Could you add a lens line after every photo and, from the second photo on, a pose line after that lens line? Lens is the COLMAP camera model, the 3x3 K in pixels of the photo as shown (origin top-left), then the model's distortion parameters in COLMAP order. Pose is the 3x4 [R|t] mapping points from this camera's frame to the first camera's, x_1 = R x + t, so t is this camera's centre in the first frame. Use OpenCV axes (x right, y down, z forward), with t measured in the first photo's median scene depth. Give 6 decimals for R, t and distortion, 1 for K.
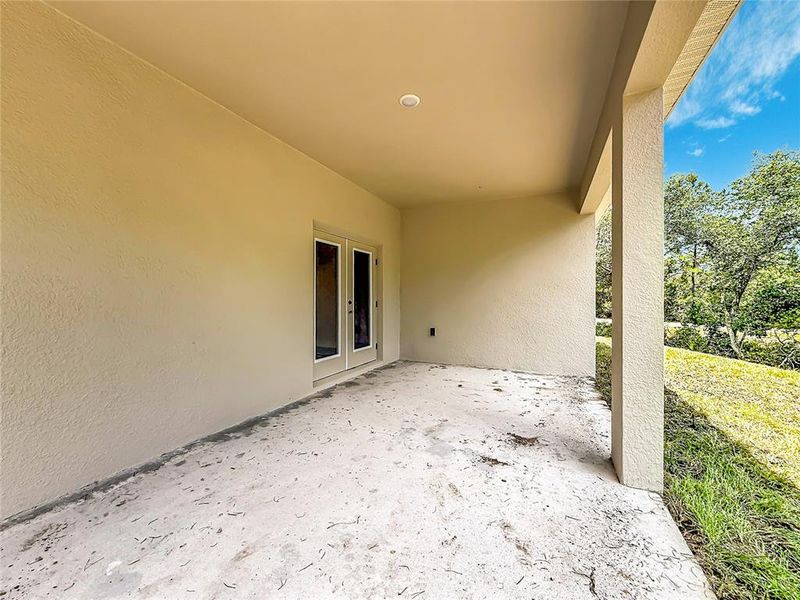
lens RADIAL K [[327.7, 0, 400.1], [0, 327.7, 298.9], [0, 0, 1]] dist [-0.002538, -0.000164]
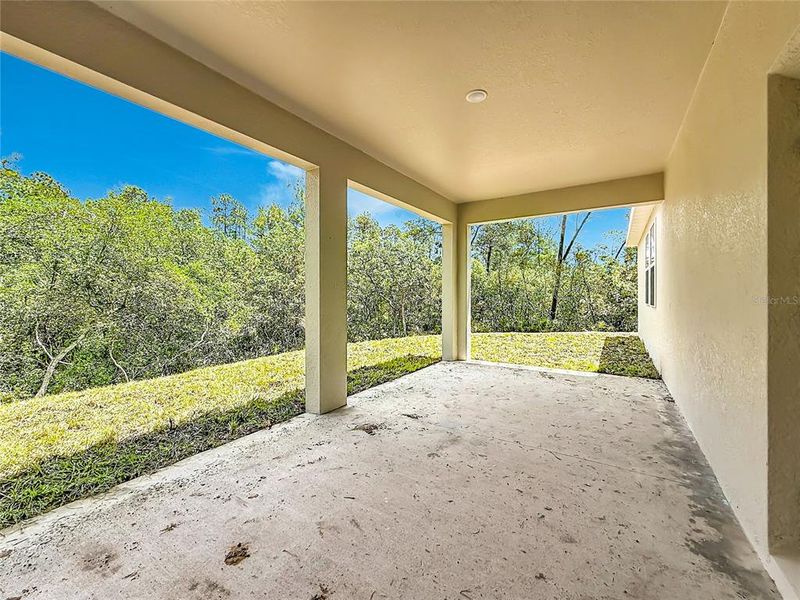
lens RADIAL K [[327.7, 0, 400.0], [0, 327.7, 297.6], [0, 0, 1]] dist [-0.002538, -0.000164]
pose [[-0.988228, -0.003212, 0.152956, 0.110131], [-0.001921, 0.999961, 0.008587, -0.007983], [-0.152978, 0.008192, -0.988196, 2.084712]]
